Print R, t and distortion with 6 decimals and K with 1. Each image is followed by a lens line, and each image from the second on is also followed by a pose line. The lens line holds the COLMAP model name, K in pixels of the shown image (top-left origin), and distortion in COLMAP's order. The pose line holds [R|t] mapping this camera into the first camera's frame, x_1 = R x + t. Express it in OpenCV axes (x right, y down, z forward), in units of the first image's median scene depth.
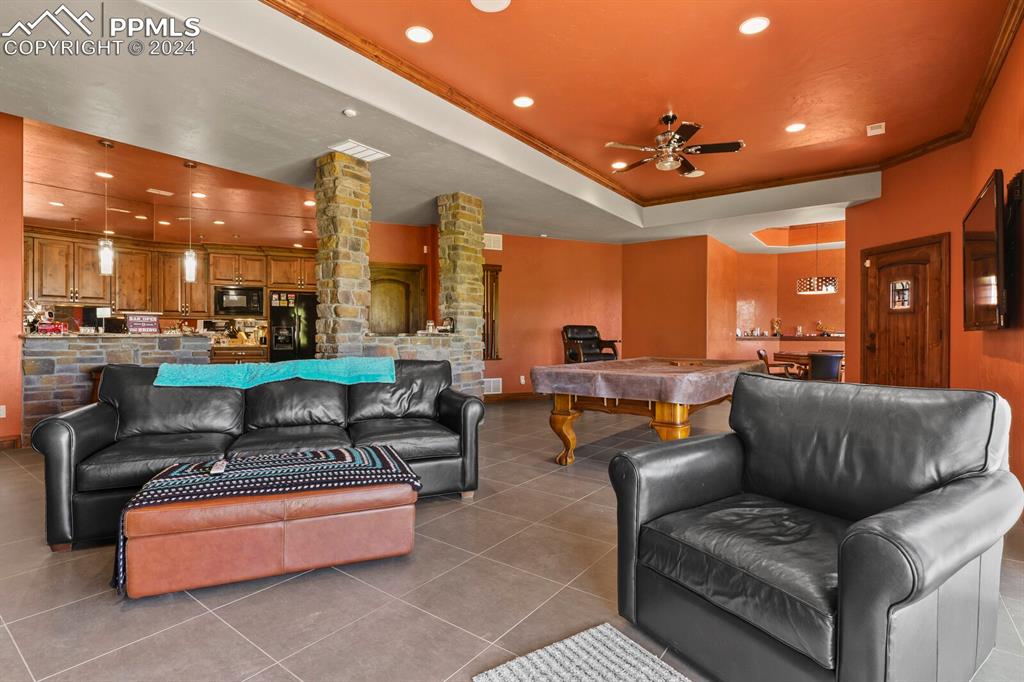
lens RADIAL K [[505.3, 0, 515.8], [0, 505.3, 339.0], [0, 0, 1]] dist [0.001142, -0.000192]
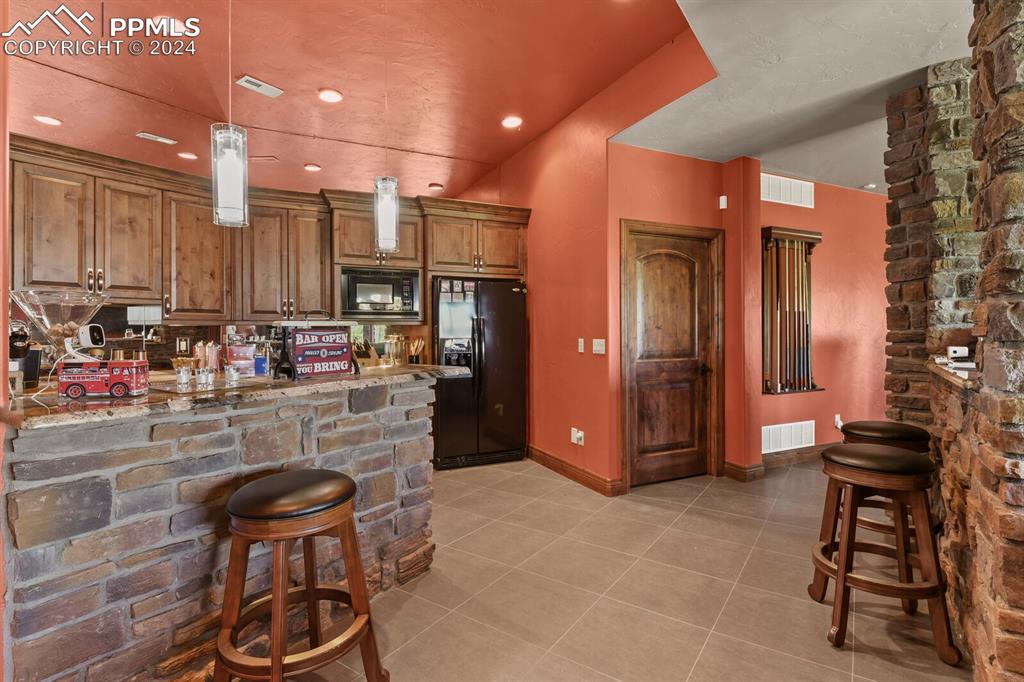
lens RADIAL K [[506.1, 0, 516.8], [0, 506.1, 329.6], [0, 0, 1]] dist [-0.000671, -0.000525]
pose [[0.998819, -0.005746, 0.048254, -0.558630], [0.006039, 0.999964, -0.005941, -0.039983], [-0.048218, 0.006226, 0.998817, 0.557932]]
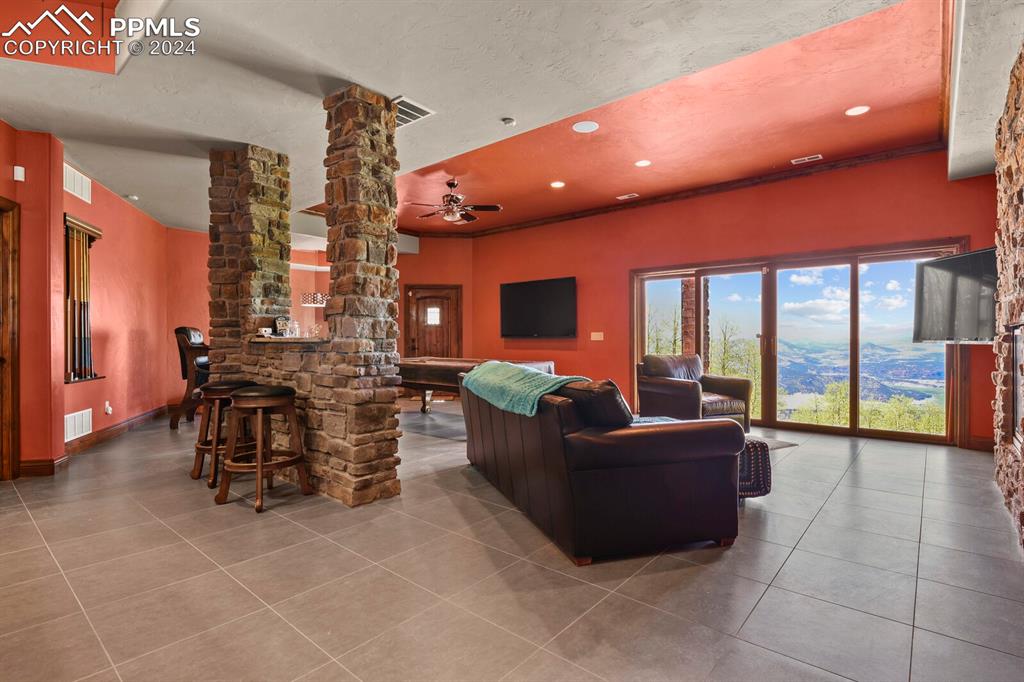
lens RADIAL K [[505.3, 0, 515.8], [0, 505.3, 339.0], [0, 0, 1]] dist [0.001142, -0.000192]
pose [[0.063094, 0.001728, 0.998006, -0.838603], [0.004830, 0.999986, -0.002037, -0.006594], [-0.997996, 0.004949, 0.063085, 0.586916]]
